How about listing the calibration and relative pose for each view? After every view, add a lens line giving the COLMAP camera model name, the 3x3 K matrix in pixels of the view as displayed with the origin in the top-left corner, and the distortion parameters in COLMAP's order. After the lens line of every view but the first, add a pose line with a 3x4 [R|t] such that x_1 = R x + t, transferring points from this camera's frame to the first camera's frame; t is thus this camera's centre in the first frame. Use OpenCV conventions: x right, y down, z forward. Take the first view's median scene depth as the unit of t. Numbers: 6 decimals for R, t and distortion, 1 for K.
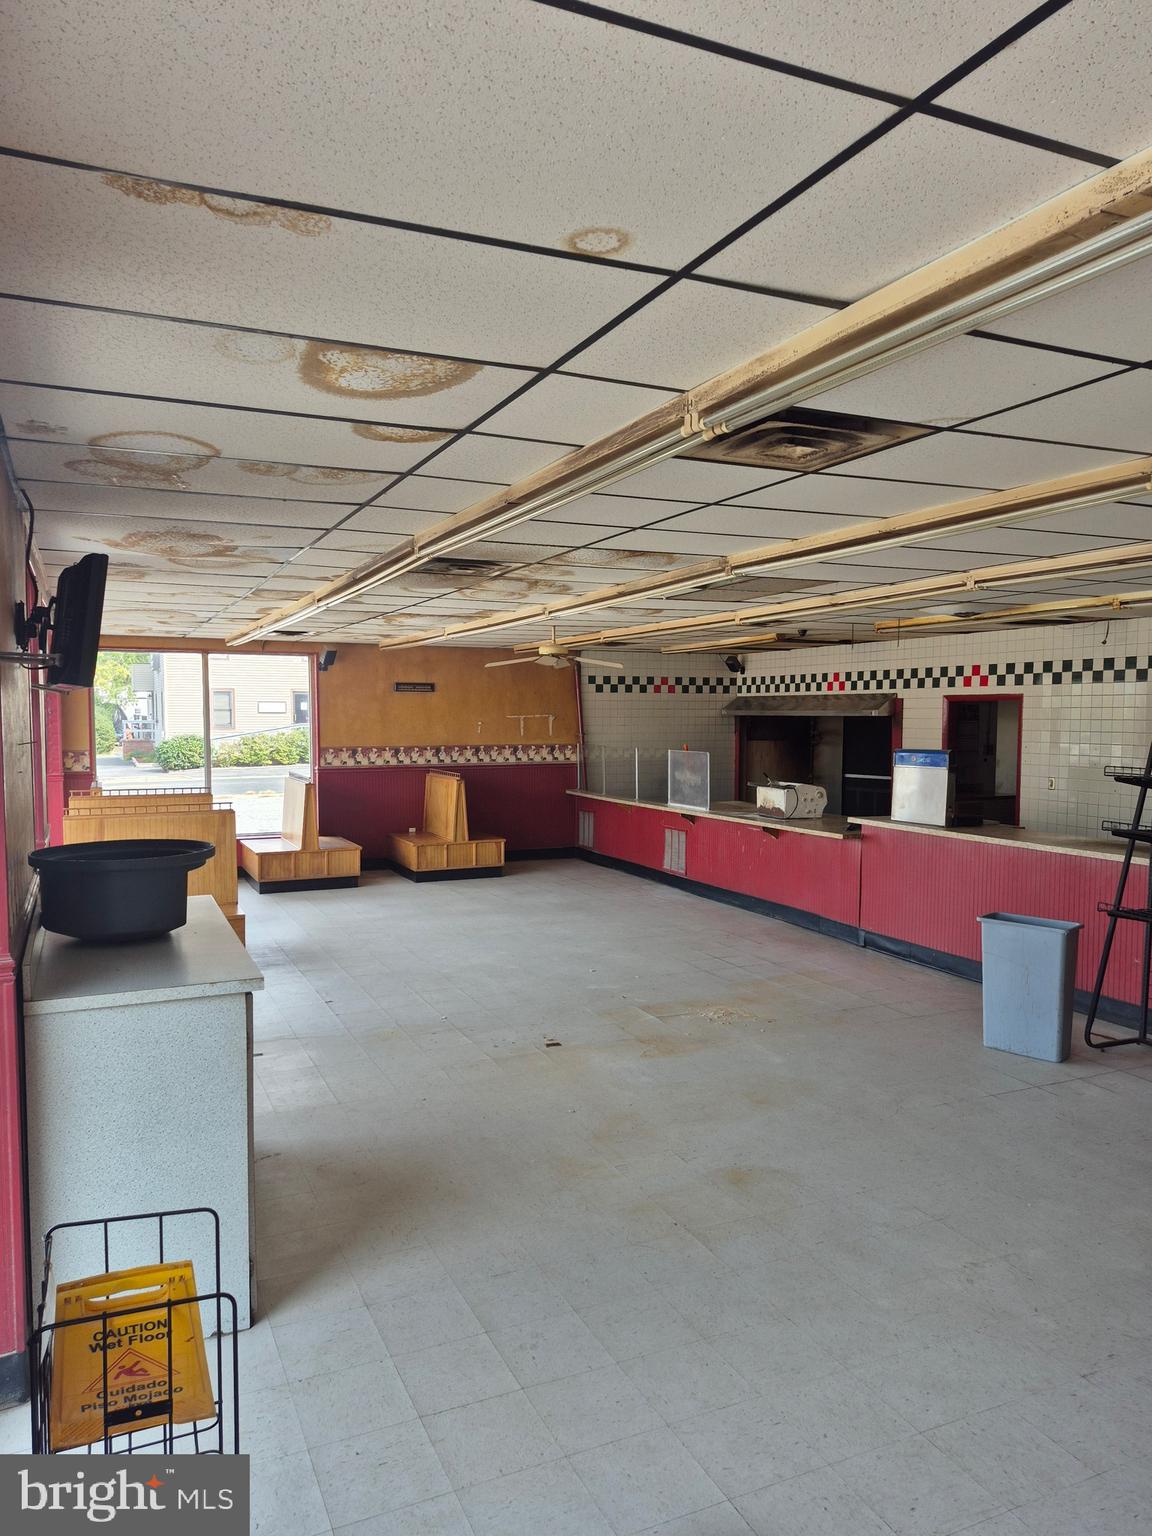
lens RADIAL K [[1057.4, 0, 543.5], [0, 1057.4, 771.7], [0, 0, 1]] dist [0.088576, -0.117170]
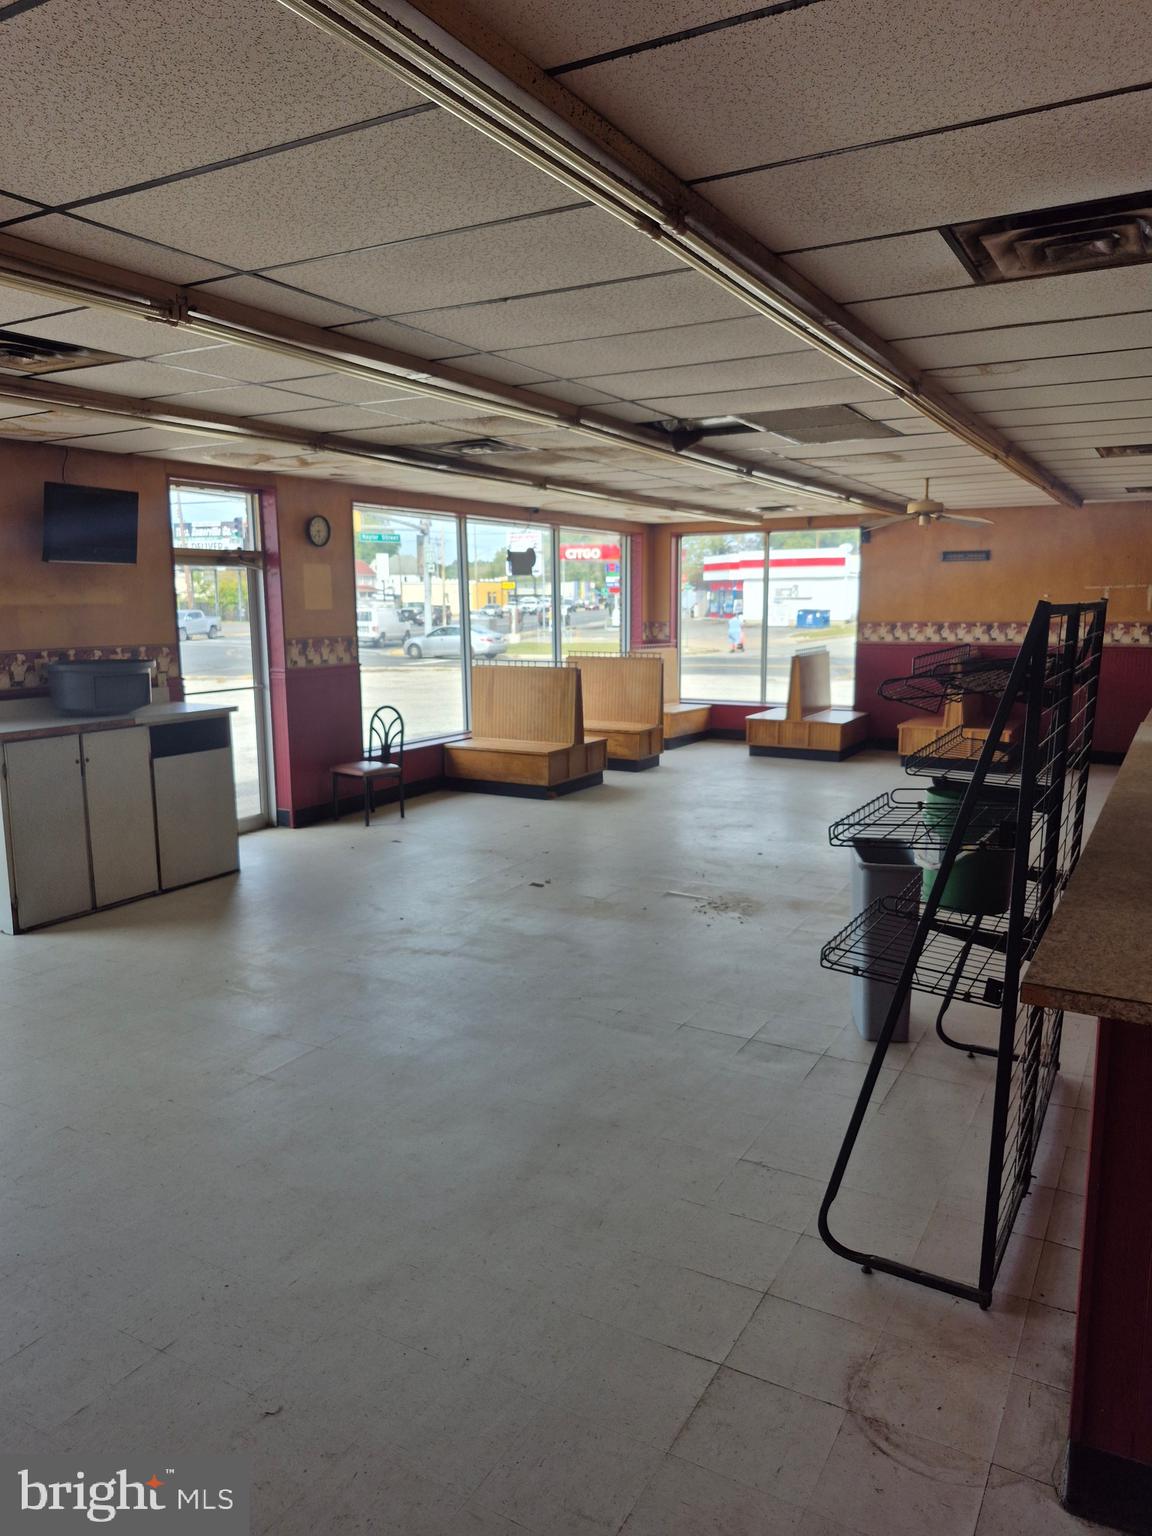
lens RADIAL K [[1056.7, 0, 587.1], [0, 1056.7, 756.7], [0, 0, 1]] dist [0.110119, -0.165899]
pose [[0.603175, 0.115285, -0.789233, 0.436275], [-0.039955, 0.992624, 0.114460, -0.001494], [0.796607, -0.037506, 0.603333, 0.188516]]
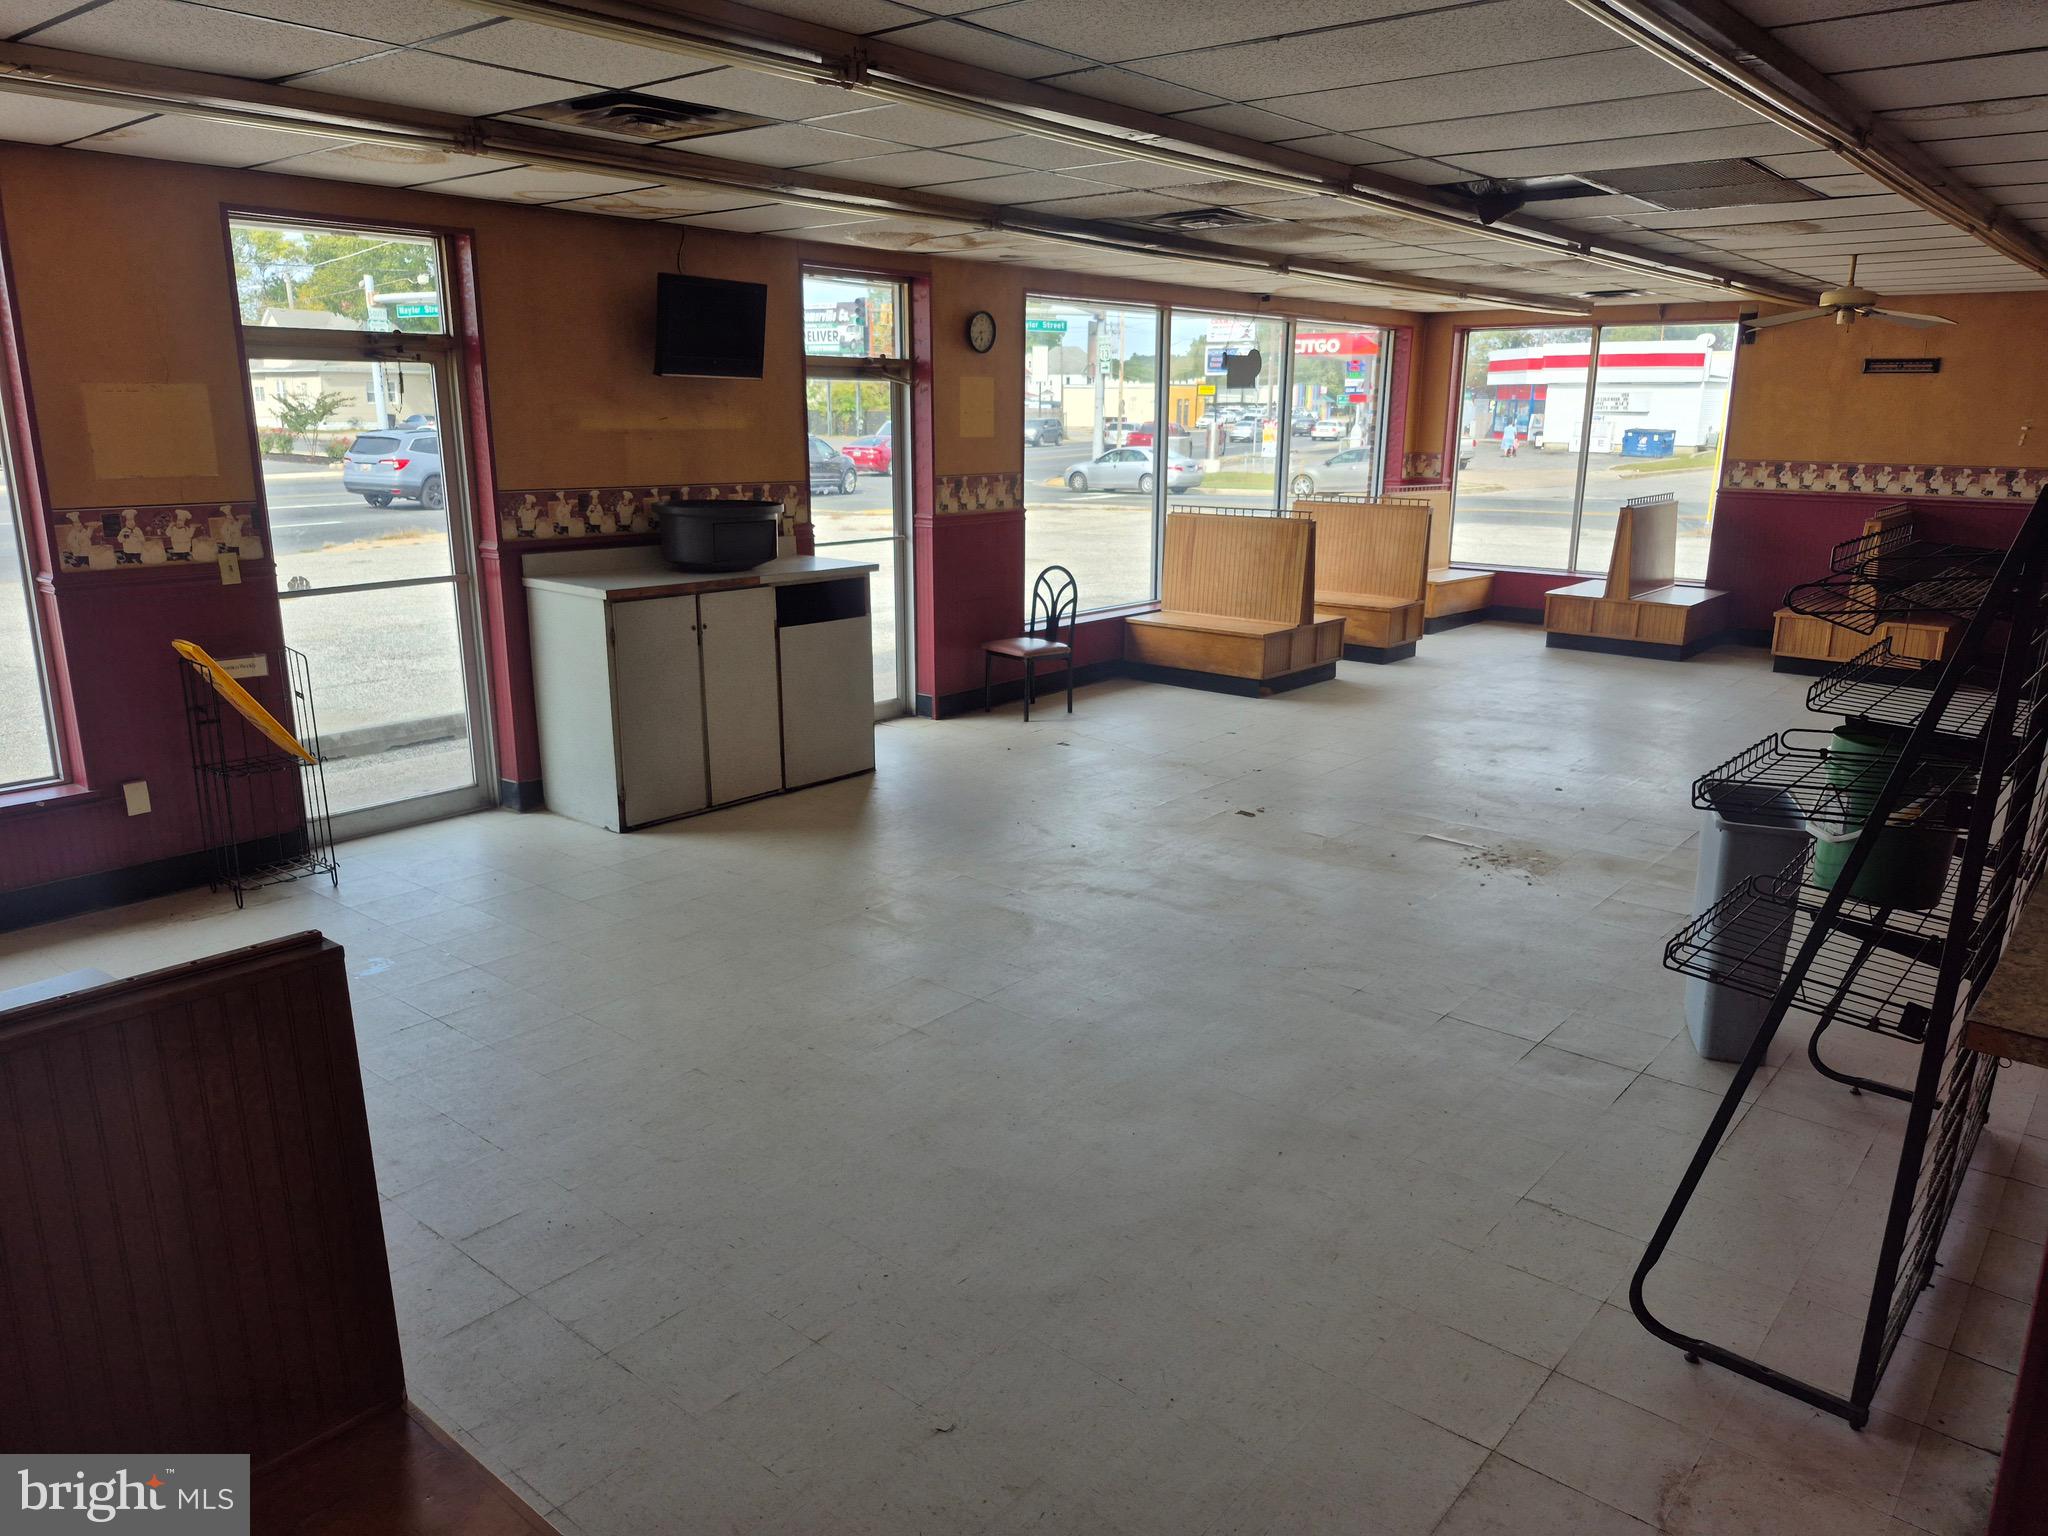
lens RADIAL K [[1409.9, 0, 1048.3], [0, 1409.9, 759.6], [0, 0, 1]] dist [0.088576, -0.117170]
pose [[0.450325, 0.219940, -0.865352, 0.437133], [-0.059574, 0.974428, 0.216661, -0.008035], [0.890875, -0.046015, 0.451911, 0.176364]]
